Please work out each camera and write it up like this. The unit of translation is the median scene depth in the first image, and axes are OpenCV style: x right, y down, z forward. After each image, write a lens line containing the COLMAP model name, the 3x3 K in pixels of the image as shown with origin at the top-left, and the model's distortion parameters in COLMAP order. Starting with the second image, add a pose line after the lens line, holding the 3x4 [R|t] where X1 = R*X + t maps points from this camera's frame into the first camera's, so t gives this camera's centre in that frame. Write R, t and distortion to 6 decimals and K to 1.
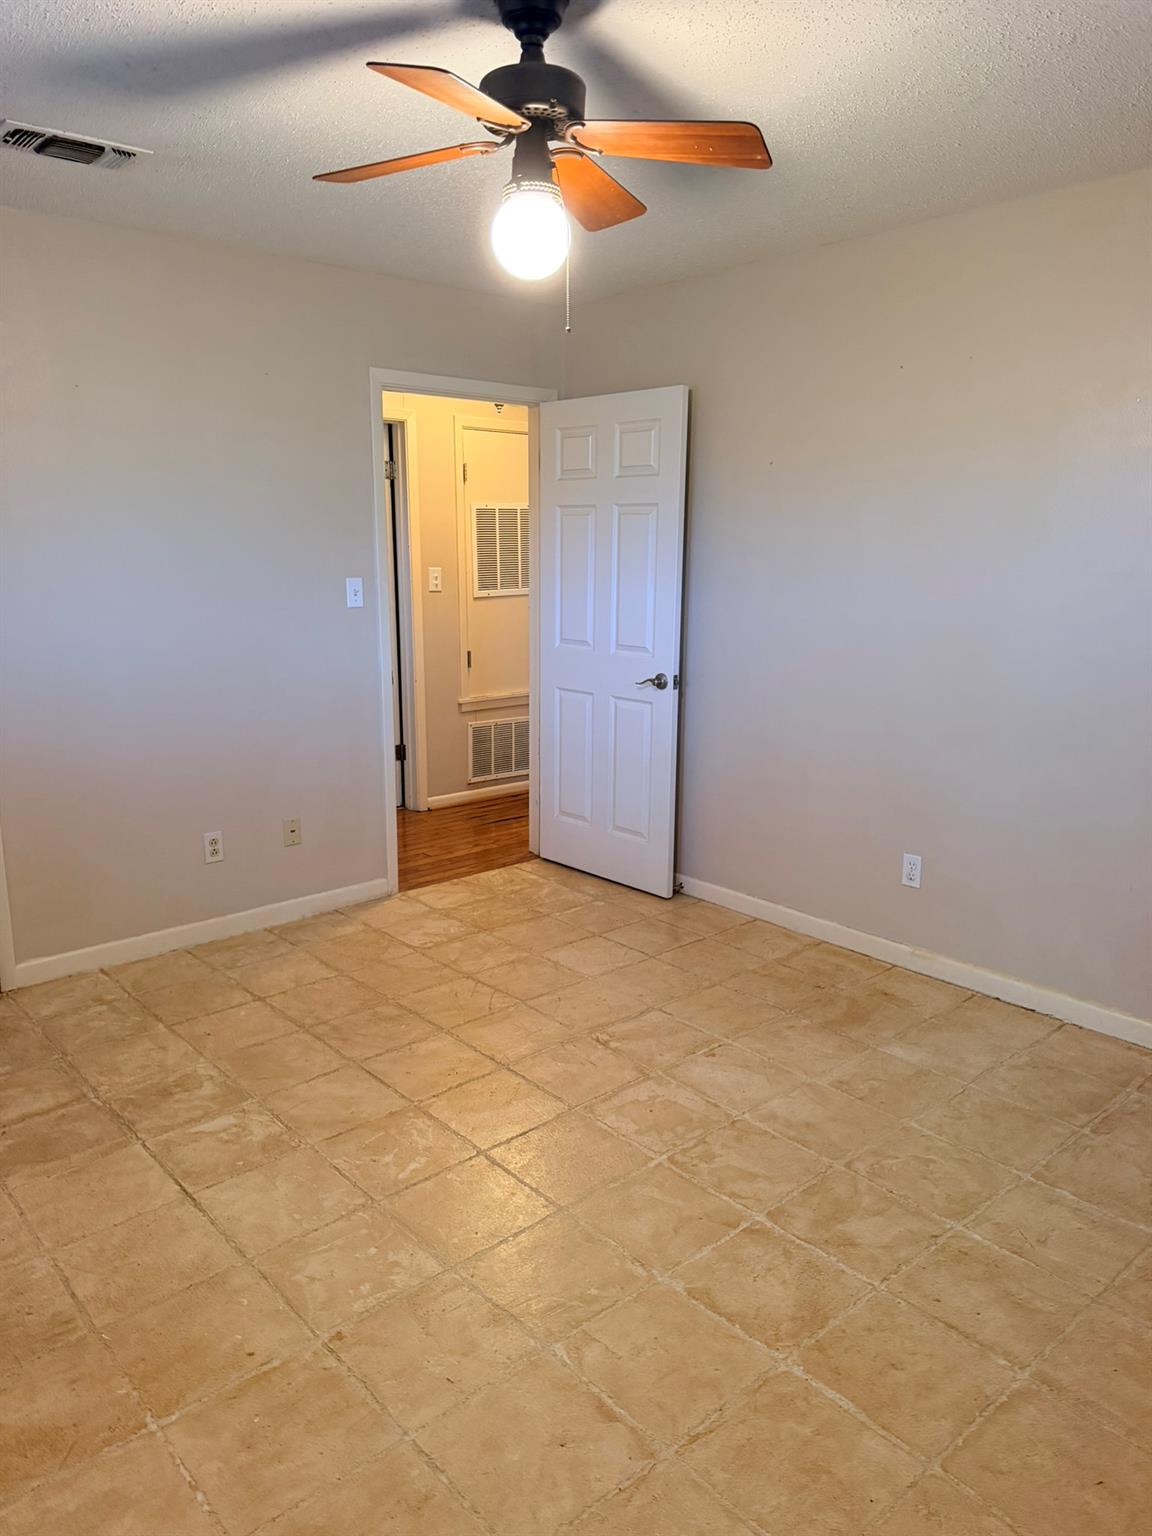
lens RADIAL K [[1079.3, 0, 565.7], [0, 1079.3, 779.5], [0, 0, 1]] dist [0.066585, -0.087285]
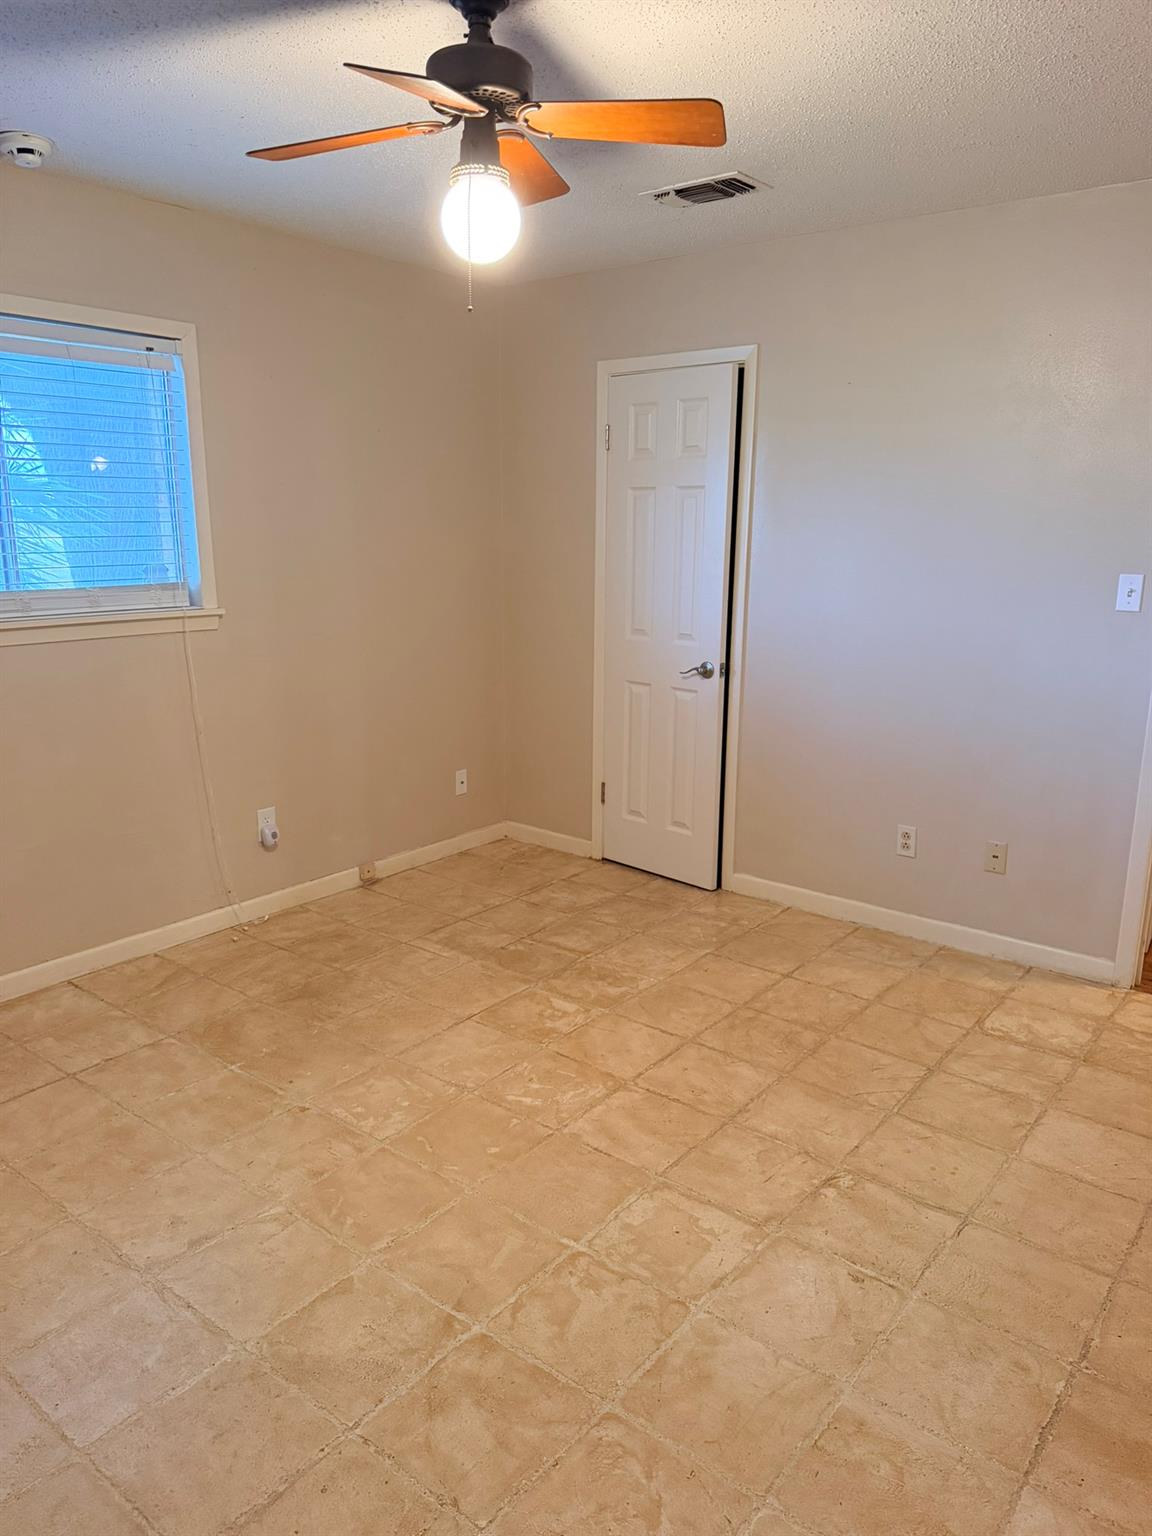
lens RADIAL K [[1079.3, 0, 583.4], [0, 1079.3, 762.1], [0, 0, 1]] dist [0.066585, -0.087285]
pose [[0.194237, 0.222286, -0.955438, 0.674012], [-0.225292, 0.958061, 0.177096, -0.142027], [0.954733, 0.180854, 0.236170, 0.592020]]
